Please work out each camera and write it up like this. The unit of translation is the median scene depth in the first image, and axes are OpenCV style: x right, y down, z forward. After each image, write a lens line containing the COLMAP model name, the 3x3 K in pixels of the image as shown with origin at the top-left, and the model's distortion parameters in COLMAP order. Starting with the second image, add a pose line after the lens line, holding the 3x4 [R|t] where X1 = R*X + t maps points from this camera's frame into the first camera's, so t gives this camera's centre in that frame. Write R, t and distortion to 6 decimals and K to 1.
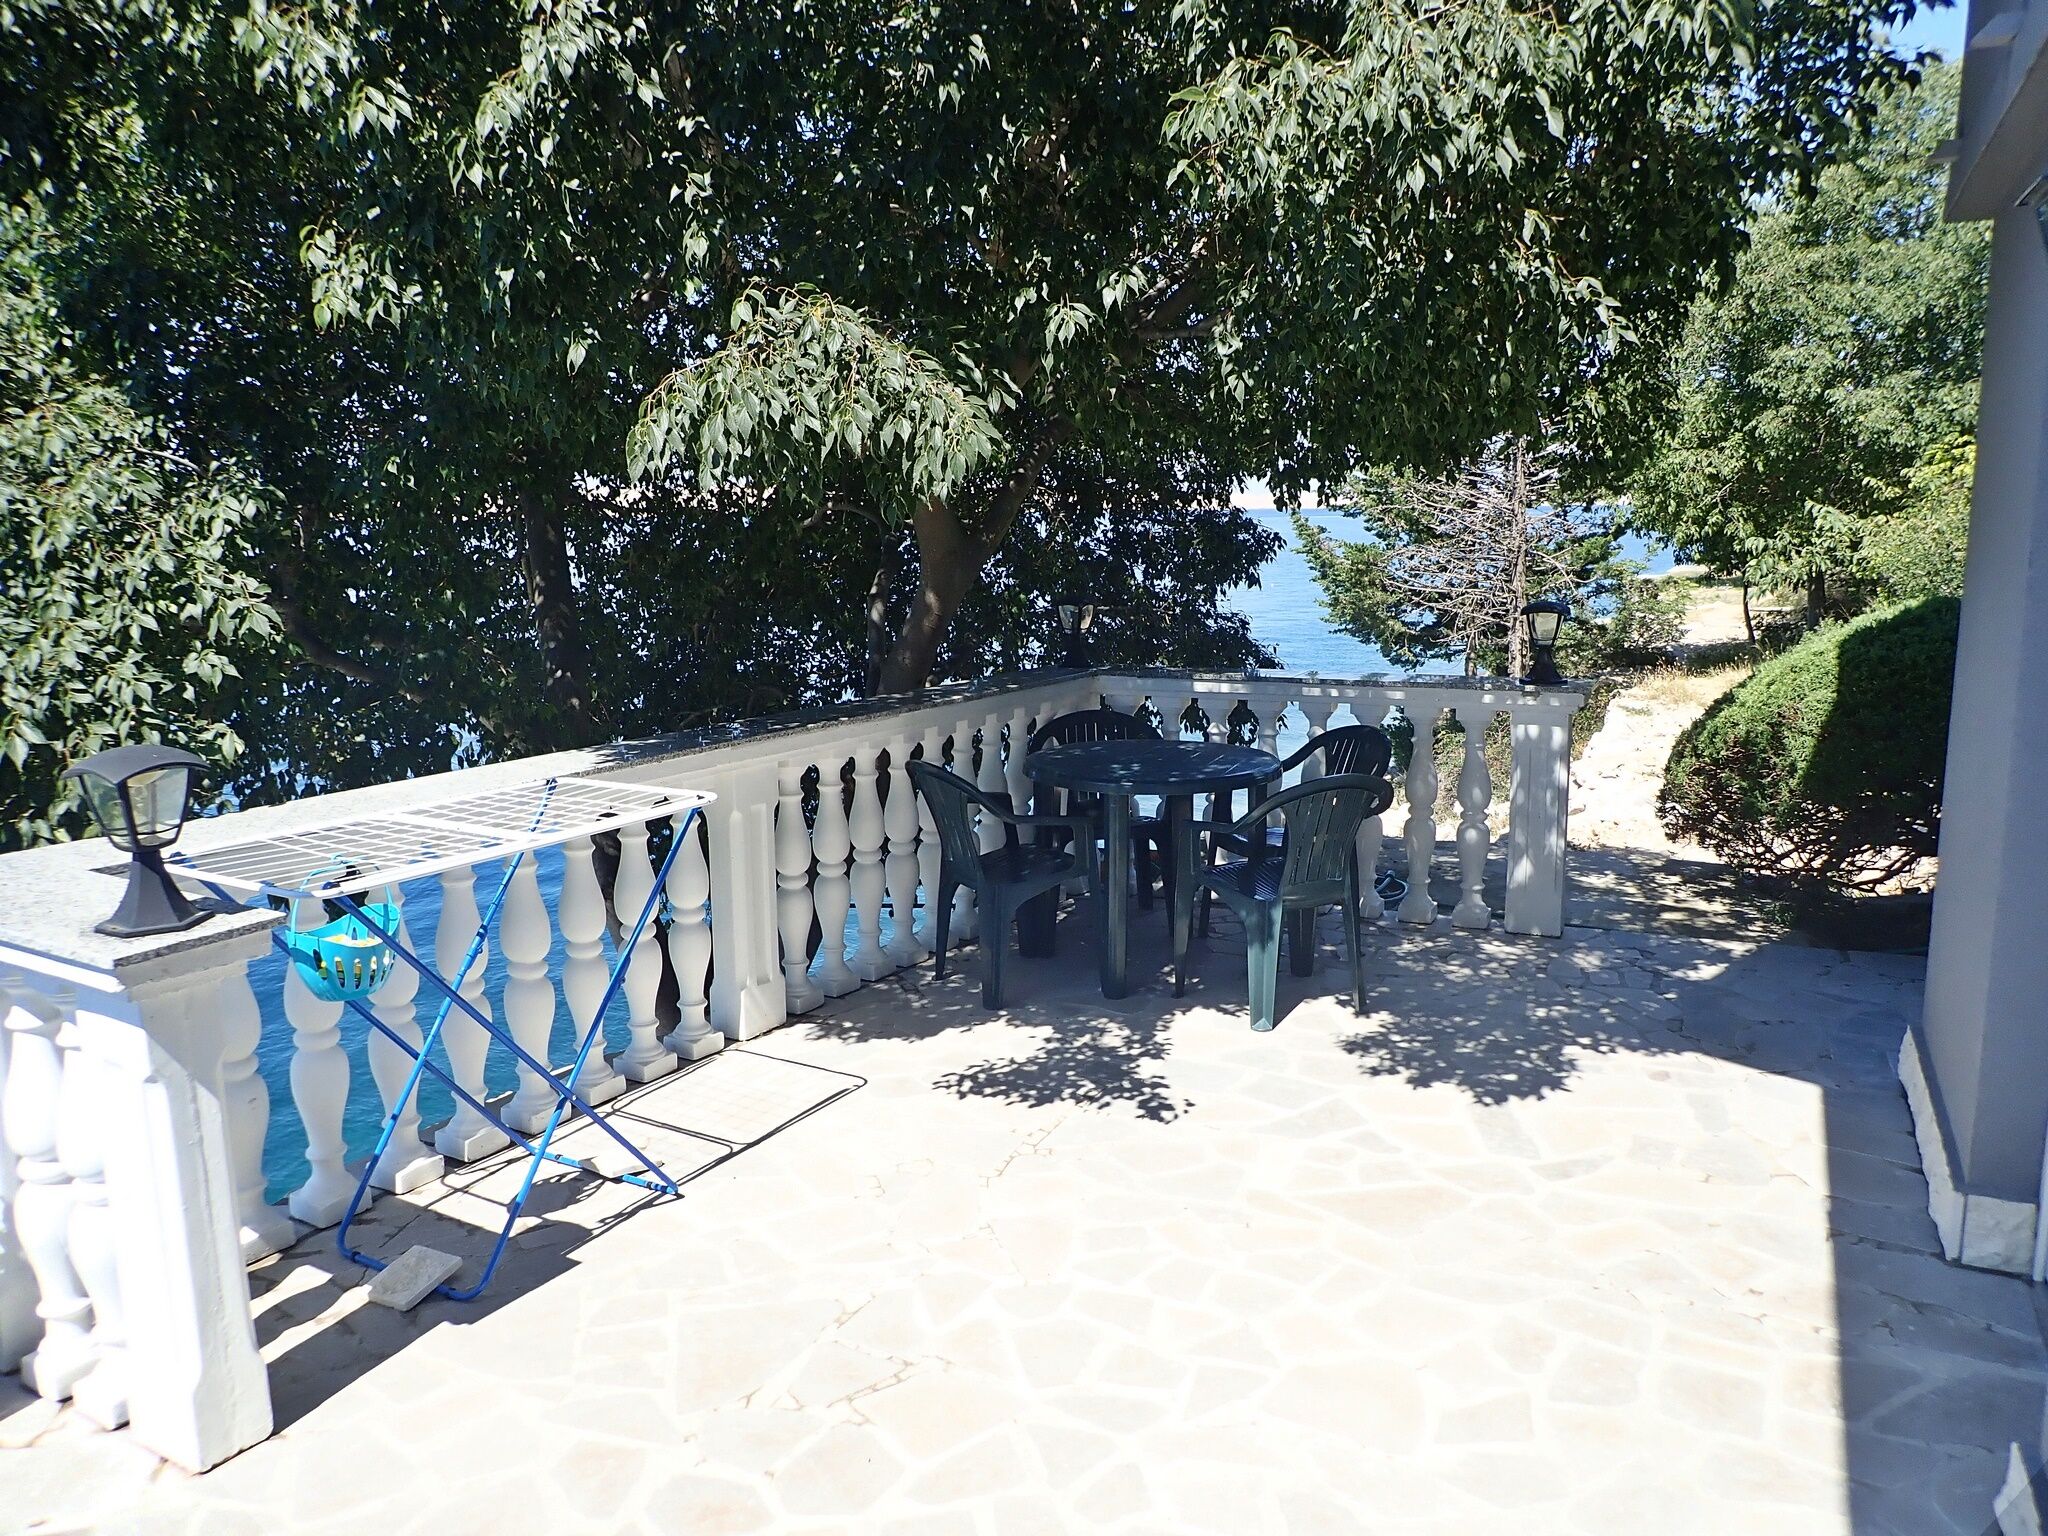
lens RADIAL K [[1524.2, 0, 1017.8], [0, 1524.2, 771.4], [0, 0, 1]] dist [-0.000550, -0.000960]
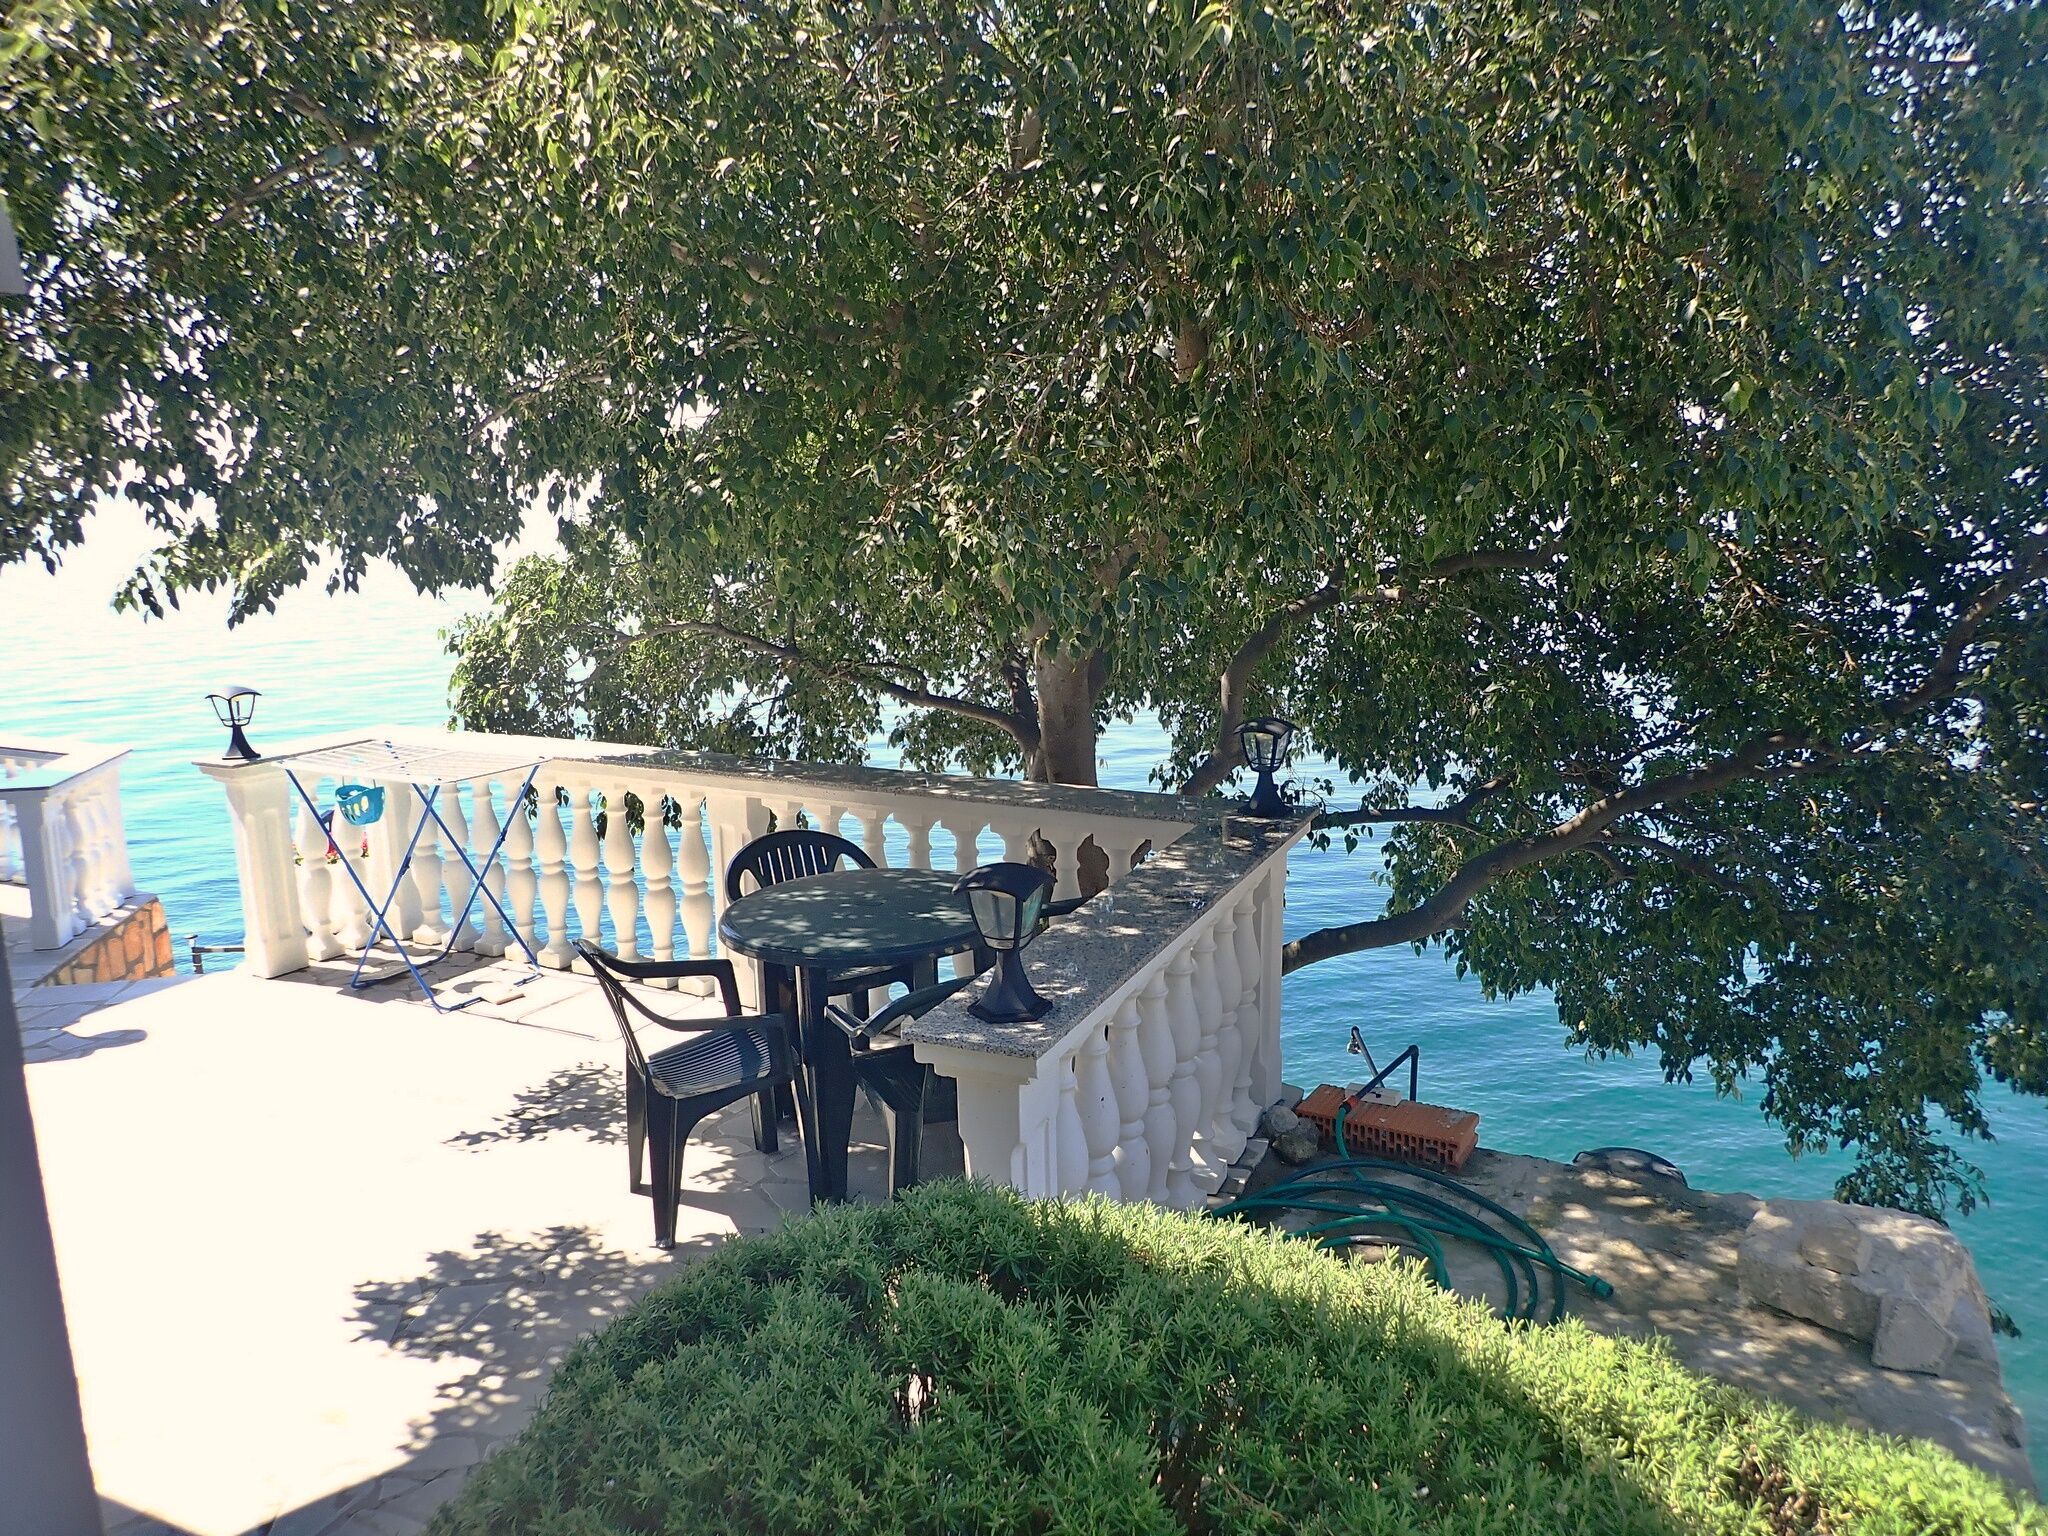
lens RADIAL K [[1524.2, 0, 1017.8], [0, 1524.2, 771.4], [0, 0, 1]] dist [-0.000550, -0.000960]
pose [[0.005897, 0.198243, -0.980135, 1.126920], [-0.140175, 0.970638, 0.195479, -0.320633], [0.990109, 0.136238, 0.033513, 1.276996]]
